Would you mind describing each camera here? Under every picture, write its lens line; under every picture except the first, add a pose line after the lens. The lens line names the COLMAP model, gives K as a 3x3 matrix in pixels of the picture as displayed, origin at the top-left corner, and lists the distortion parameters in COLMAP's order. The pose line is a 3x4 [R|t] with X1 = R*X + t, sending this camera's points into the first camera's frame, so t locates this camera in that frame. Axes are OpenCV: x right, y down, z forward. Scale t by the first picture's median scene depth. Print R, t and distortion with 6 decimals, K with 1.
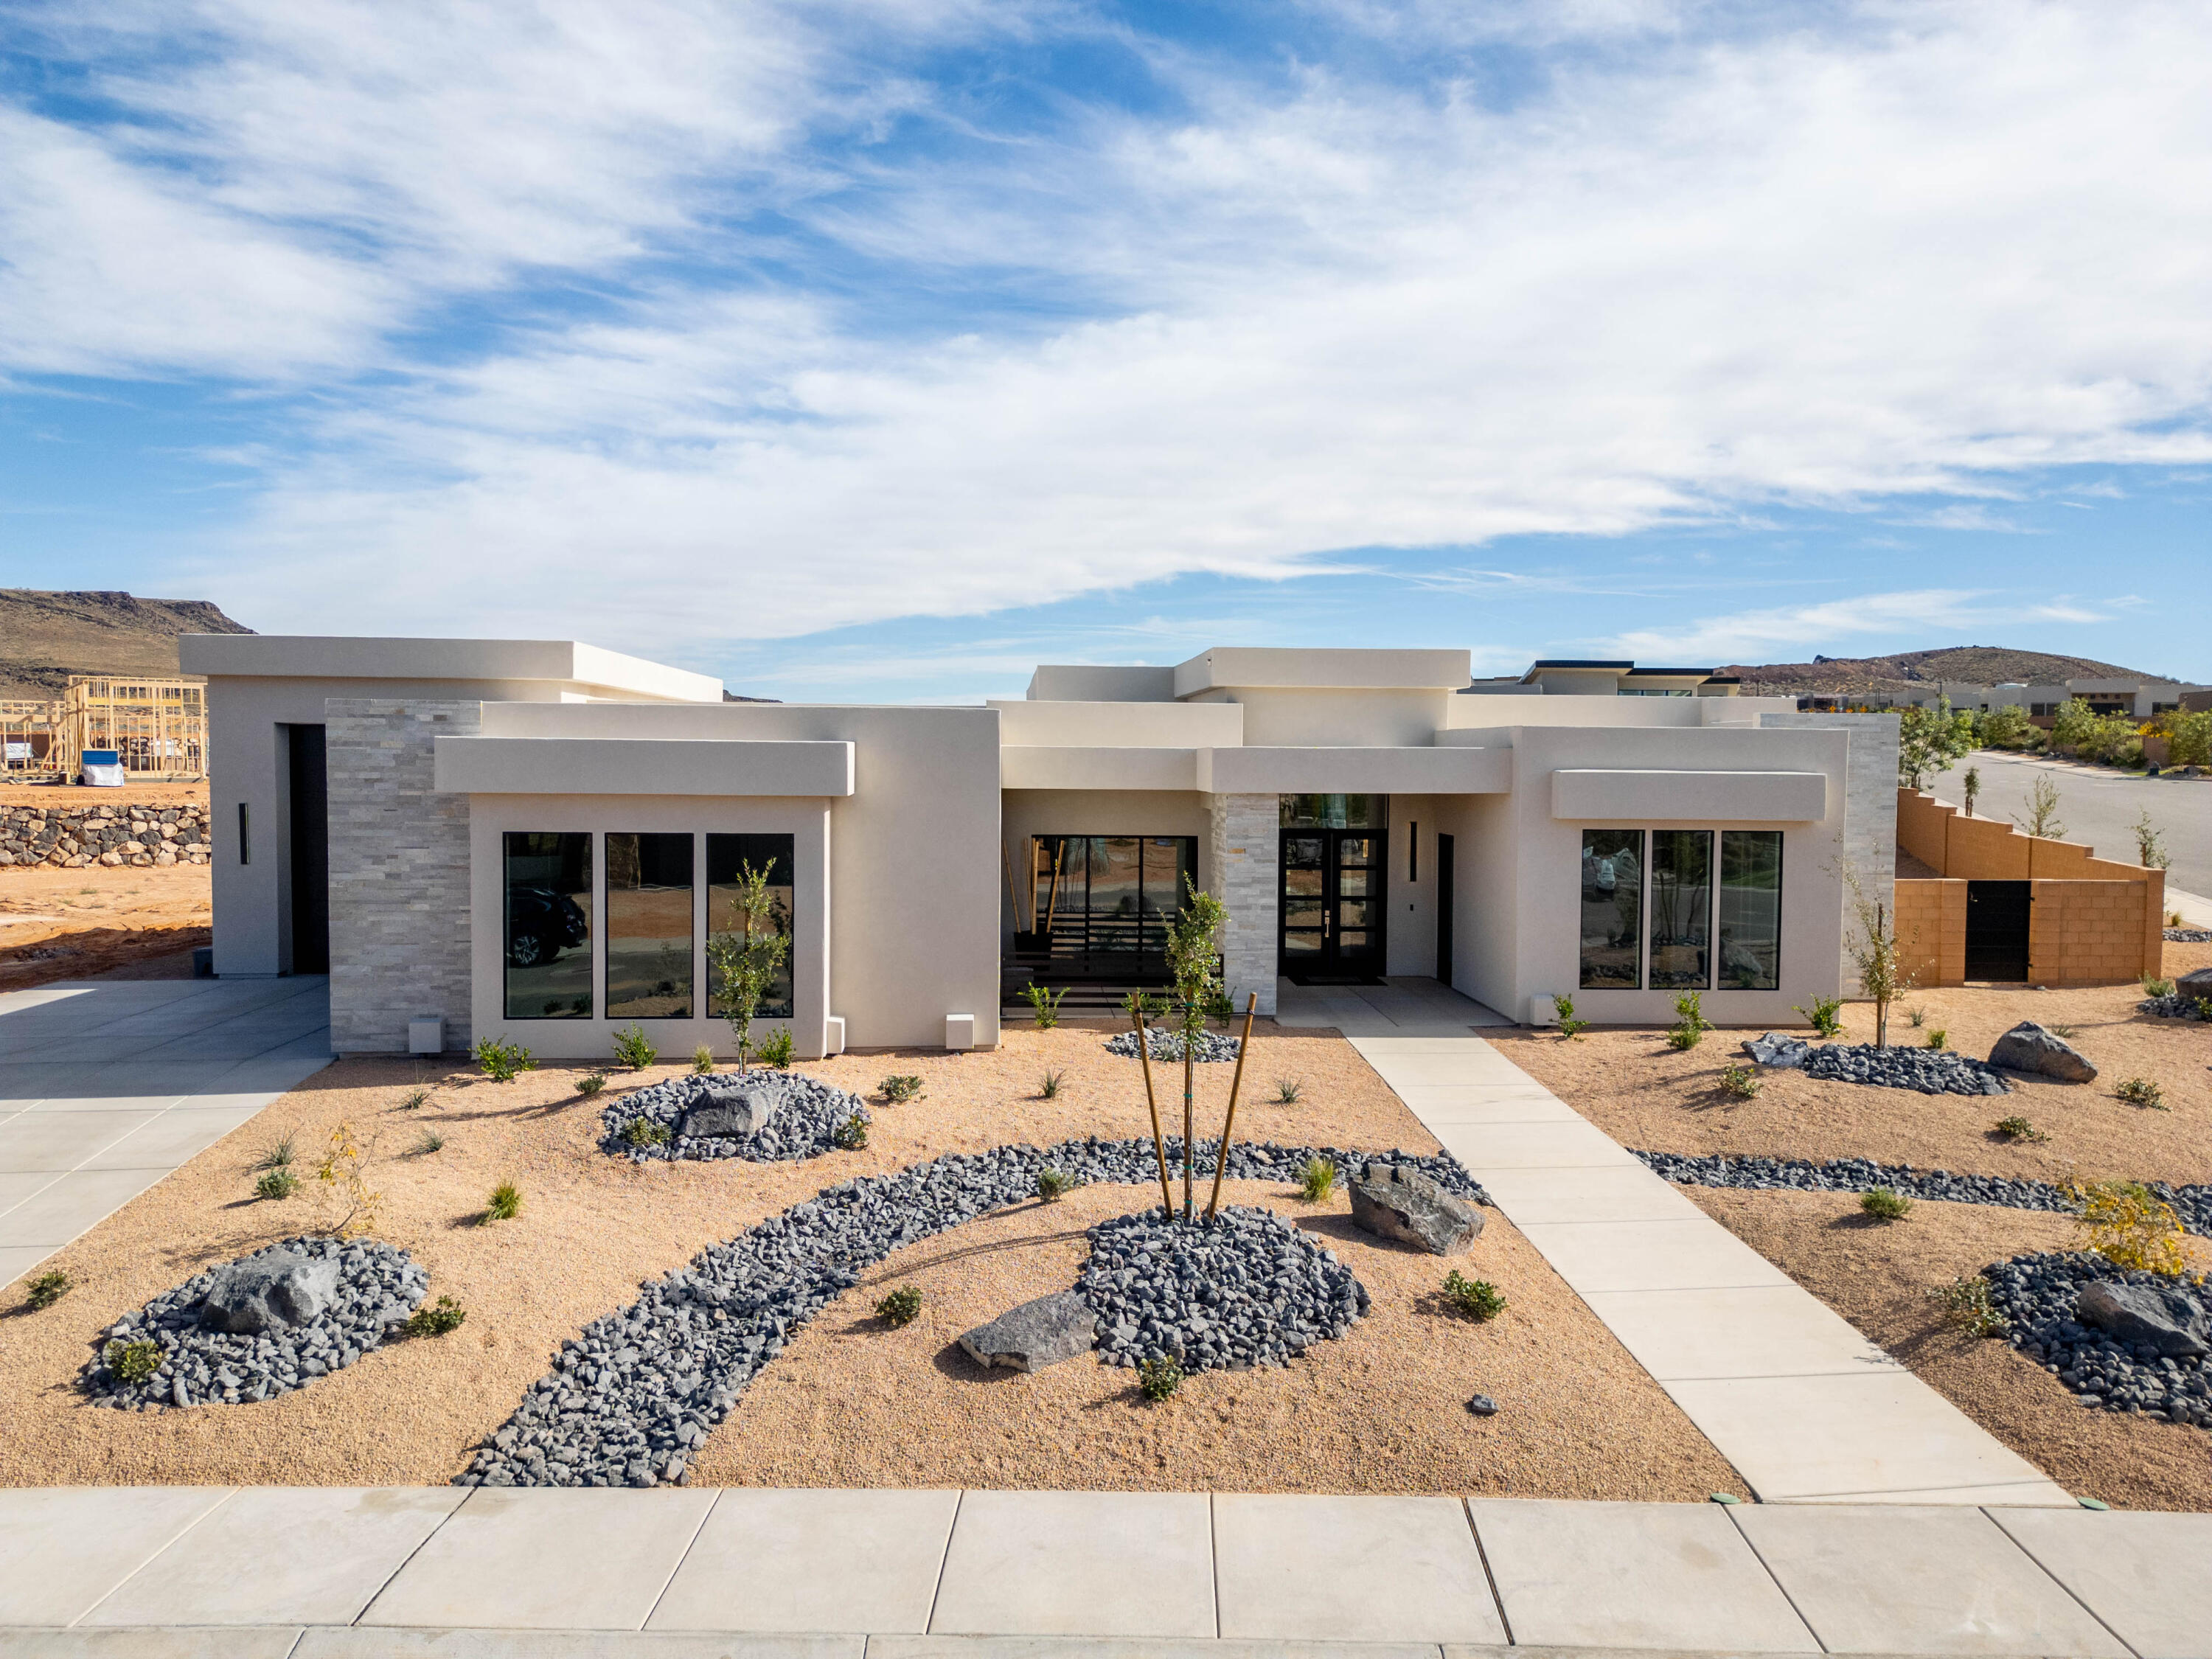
lens RADIAL K [[1547.4, 0, 1107.2], [0, 1547.4, 818.9], [0, 0, 1]] dist [0.082055, -0.084537]
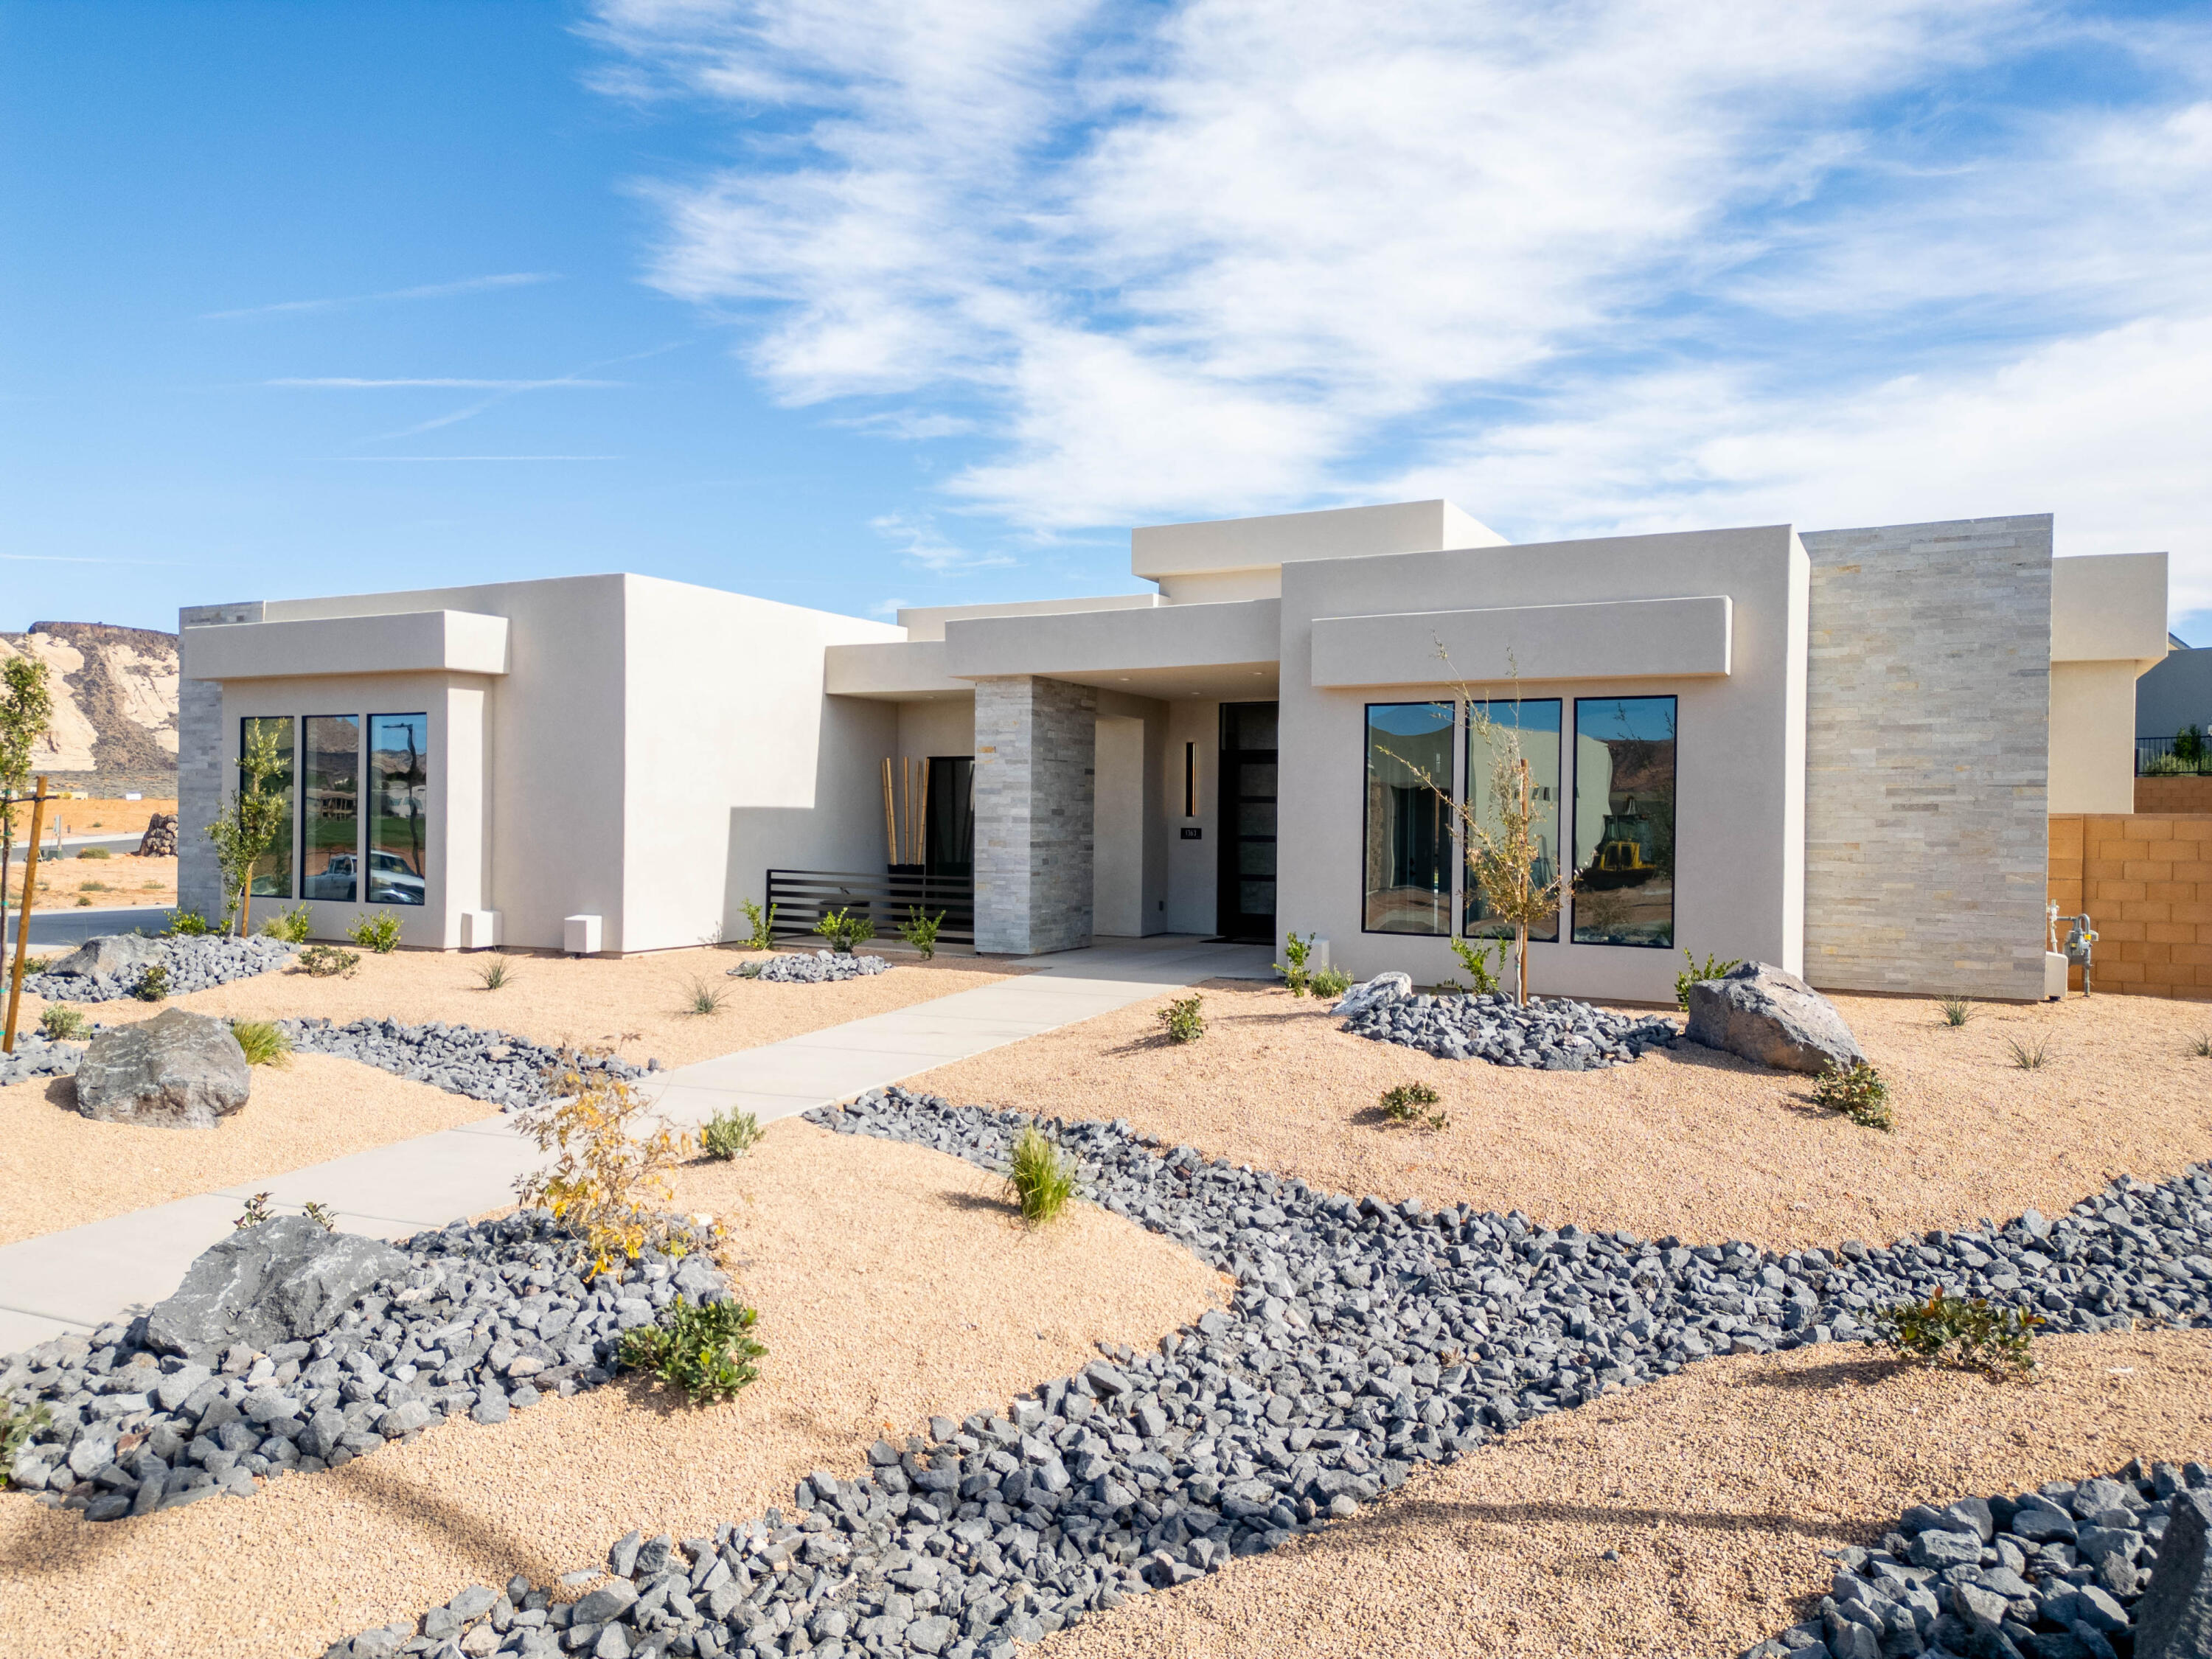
lens RADIAL K [[1643.1, 0, 1106.0], [0, 1643.1, 829.5], [0, 0, 1]] dist [0.194214, -0.099922]
pose [[0.849628, 0.003031, -0.527374, 0.697892], [-0.027529, 0.998875, -0.038609, 0.110838], [0.526664, 0.047321, 0.848755, 0.348170]]
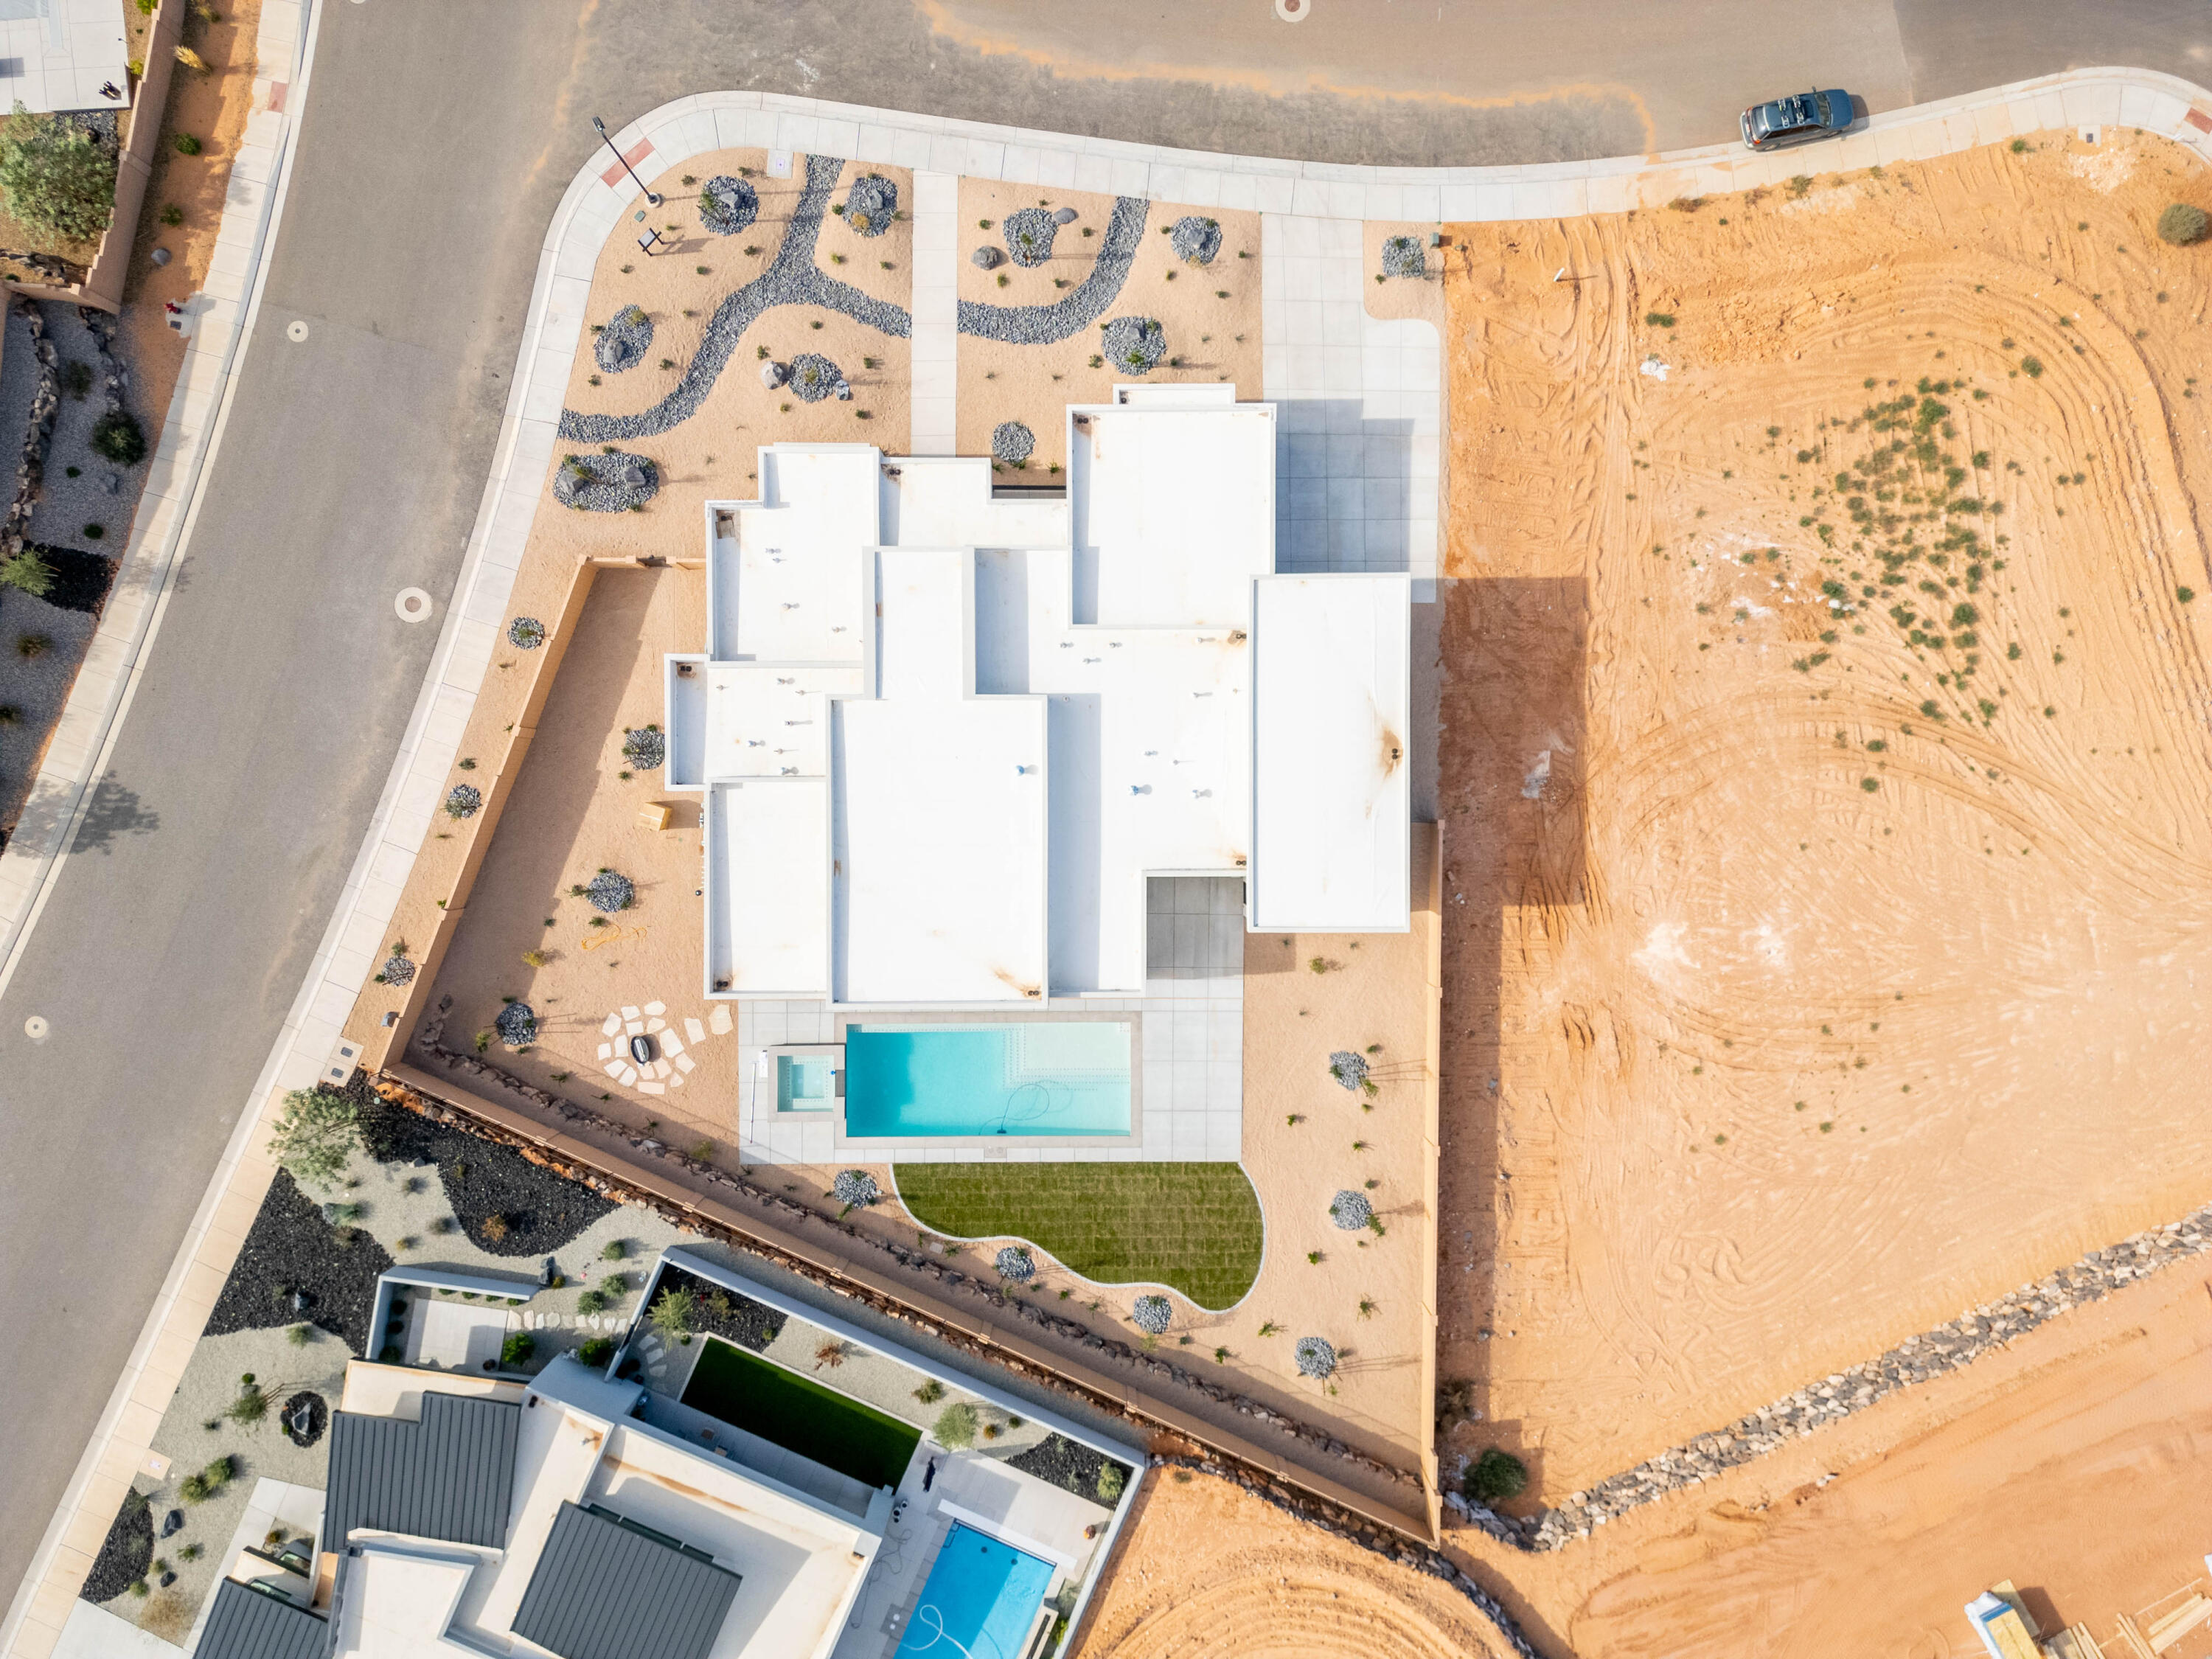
lens RADIAL K [[1559.3, 0, 1107.0], [0, 1559.3, 814.8], [0, 0, 1]] dist [0.076985, -0.077474]
pose [[-0.997589, -0.068460, -0.011373, -0.174989], [-0.007808, -0.052118, 0.998610, -3.317905], [-0.068957, 0.996292, 0.051457, 1.698308]]
